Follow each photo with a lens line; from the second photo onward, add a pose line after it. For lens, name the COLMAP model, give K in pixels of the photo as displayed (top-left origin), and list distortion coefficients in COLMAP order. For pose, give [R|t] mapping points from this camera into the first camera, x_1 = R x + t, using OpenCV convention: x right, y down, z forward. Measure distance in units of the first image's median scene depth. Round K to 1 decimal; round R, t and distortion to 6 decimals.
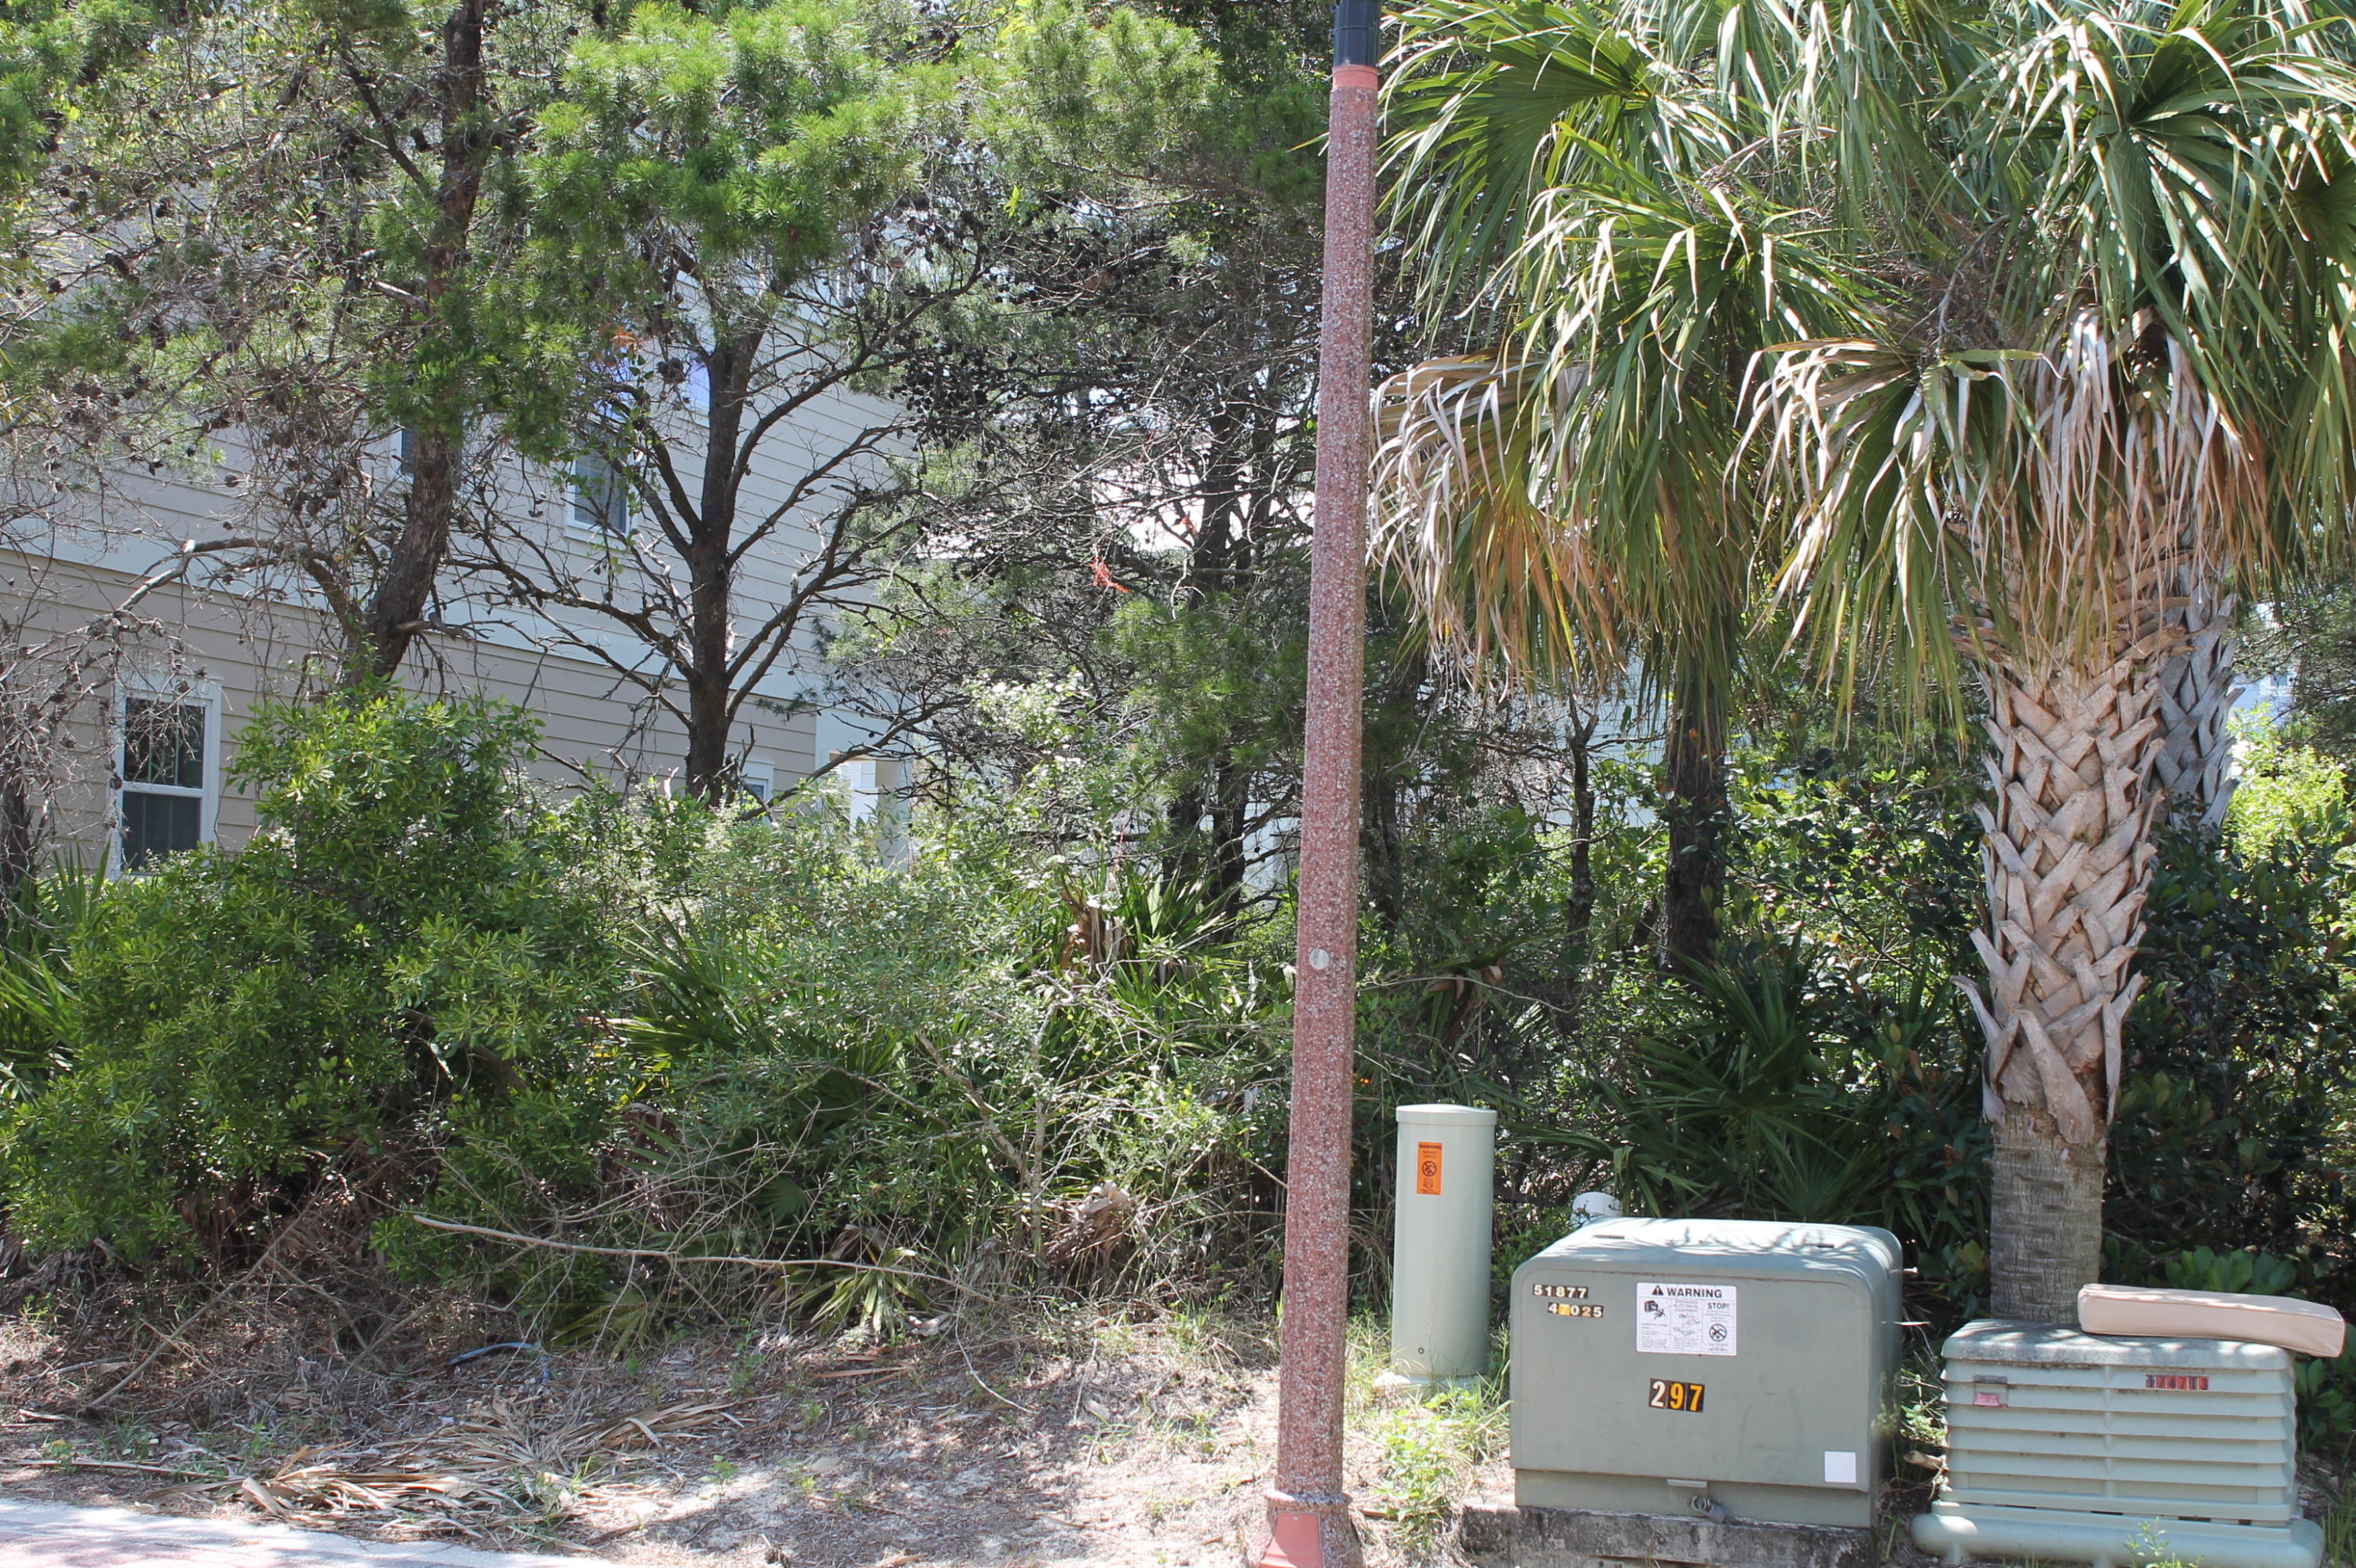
lens RADIAL K [[3195.3, 0, 1178.2], [0, 3195.3, 784.0], [0, 0, 1]] dist [-0.080518, 0.000000]
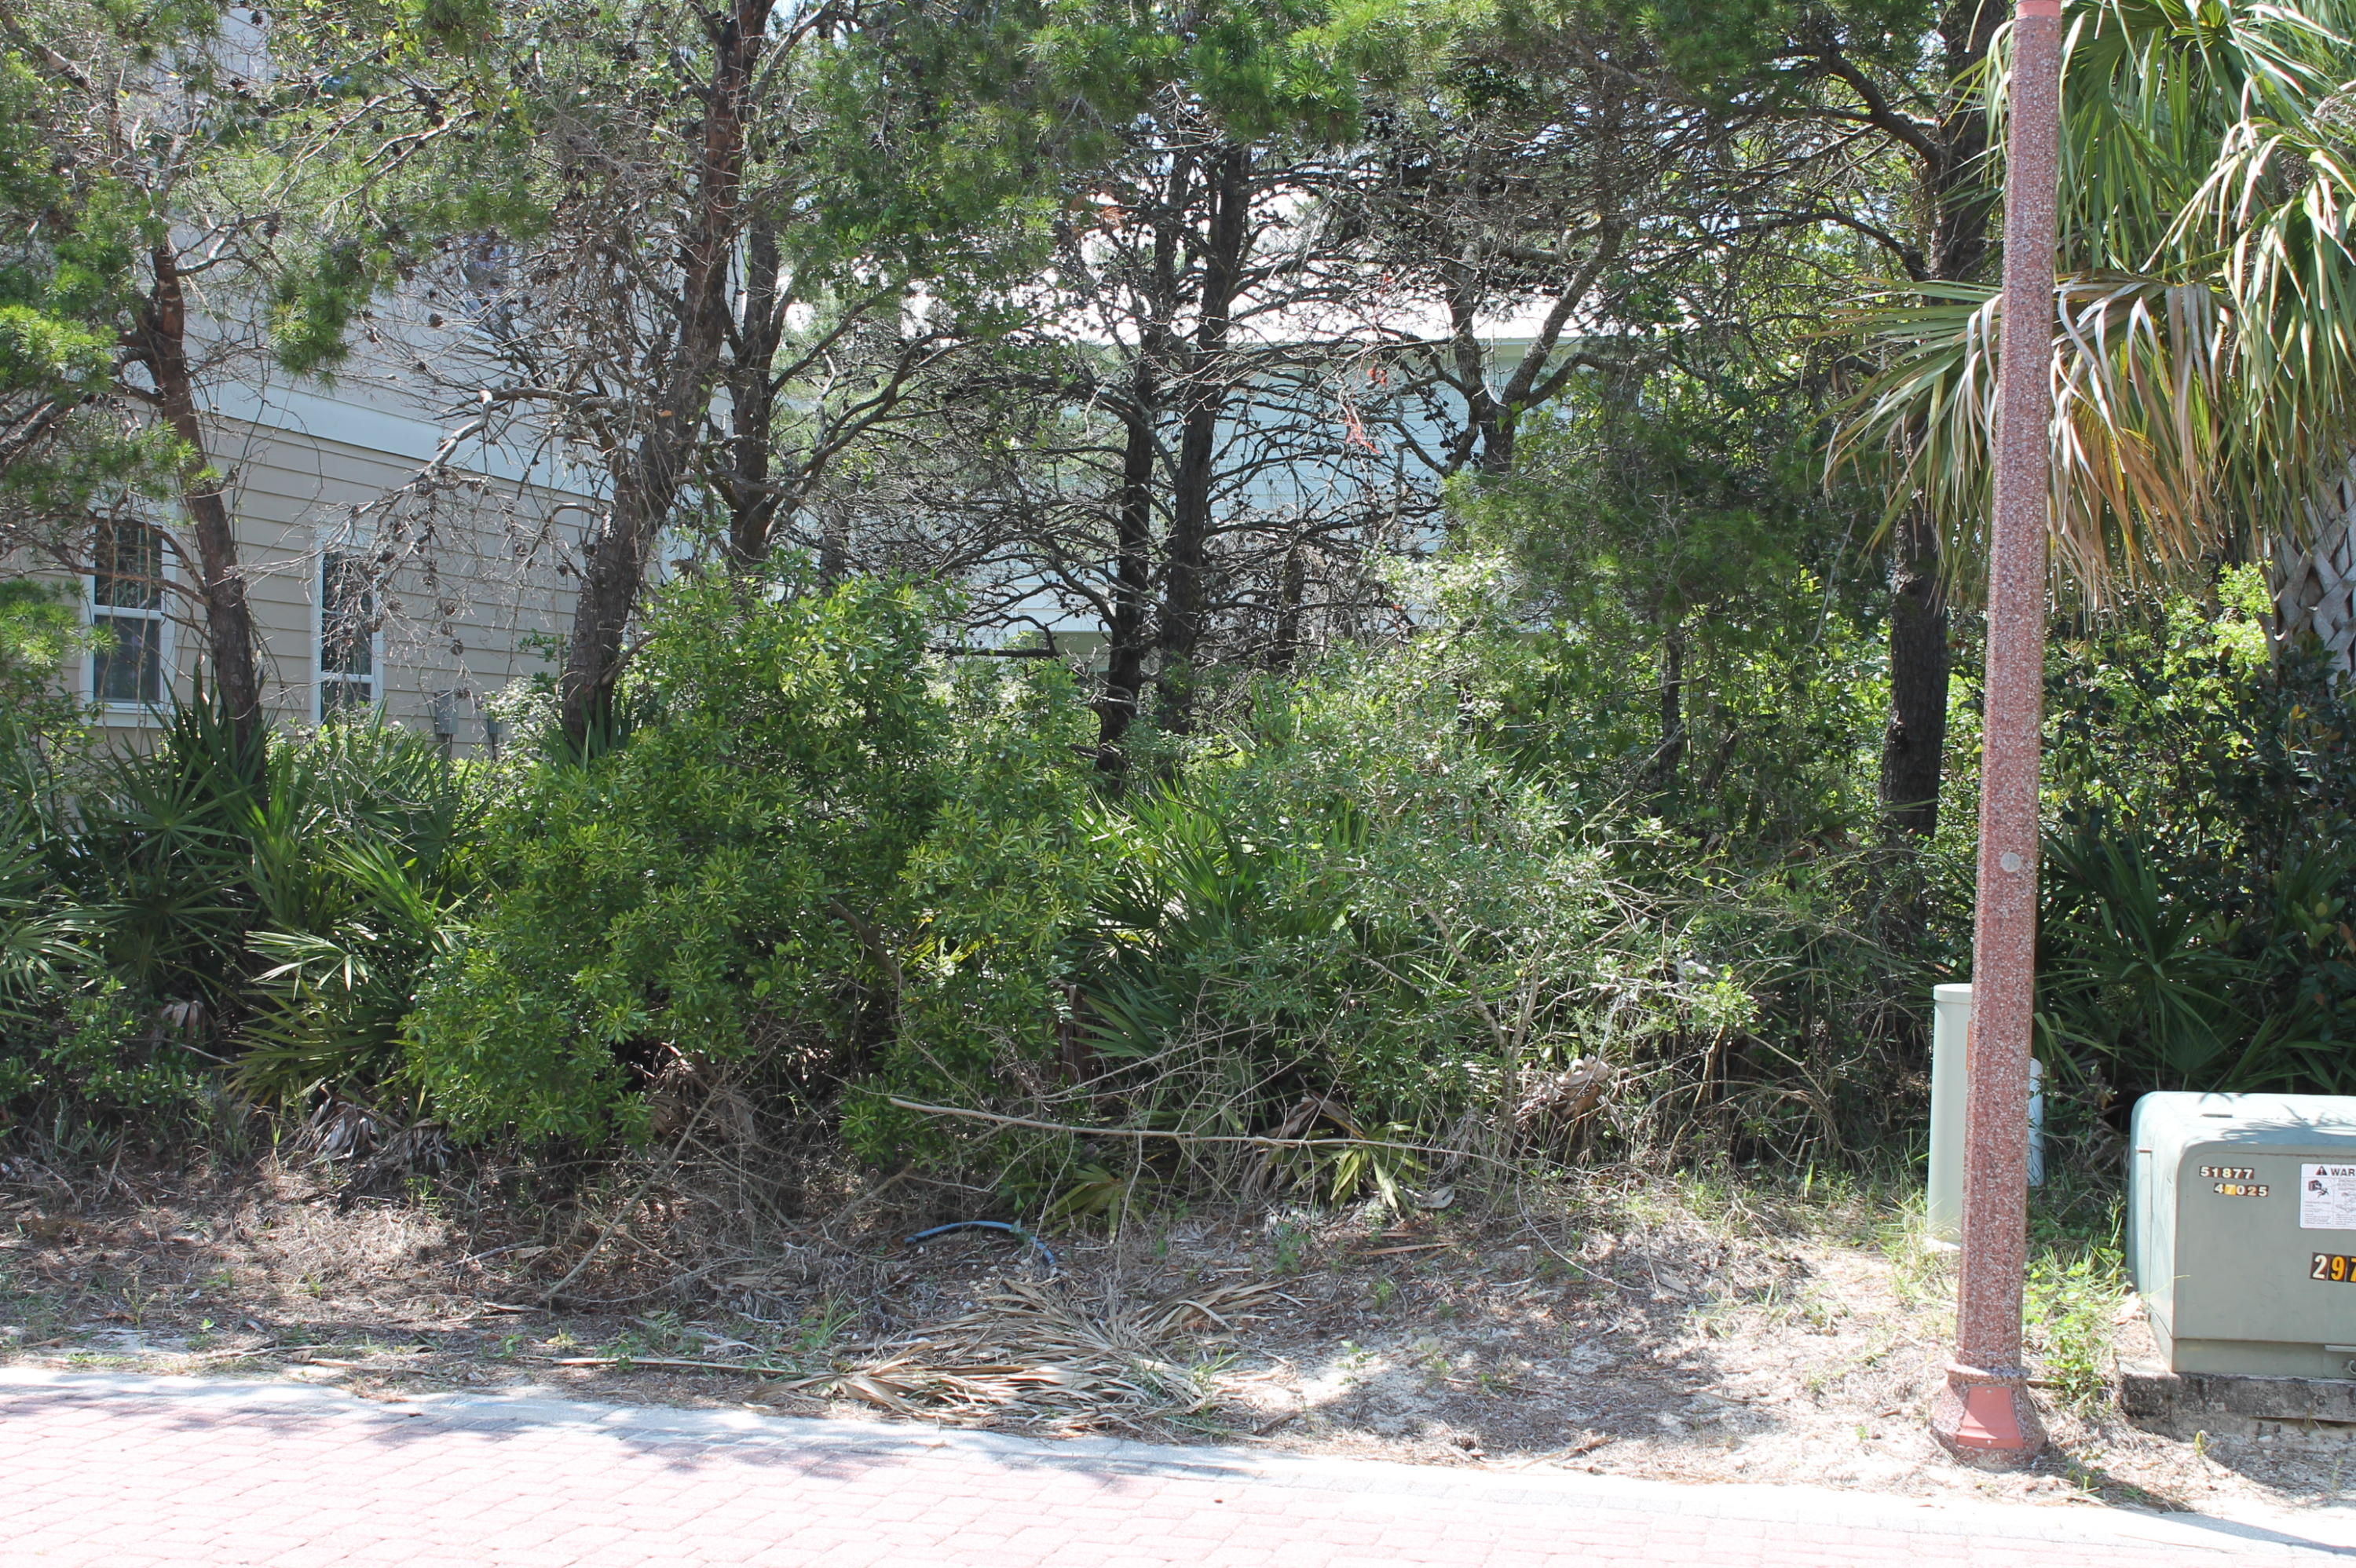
lens RADIAL K [[3195.3, 0, 1178.4], [0, 3195.3, 785.0], [0, 0, 1]] dist [-0.080518, 0.000000]
pose [[0.991689, -0.001233, 0.128650, -0.337552], [-0.007459, 0.997721, 0.067060, -0.035368], [-0.128440, -0.067463, 0.989420, 0.008308]]
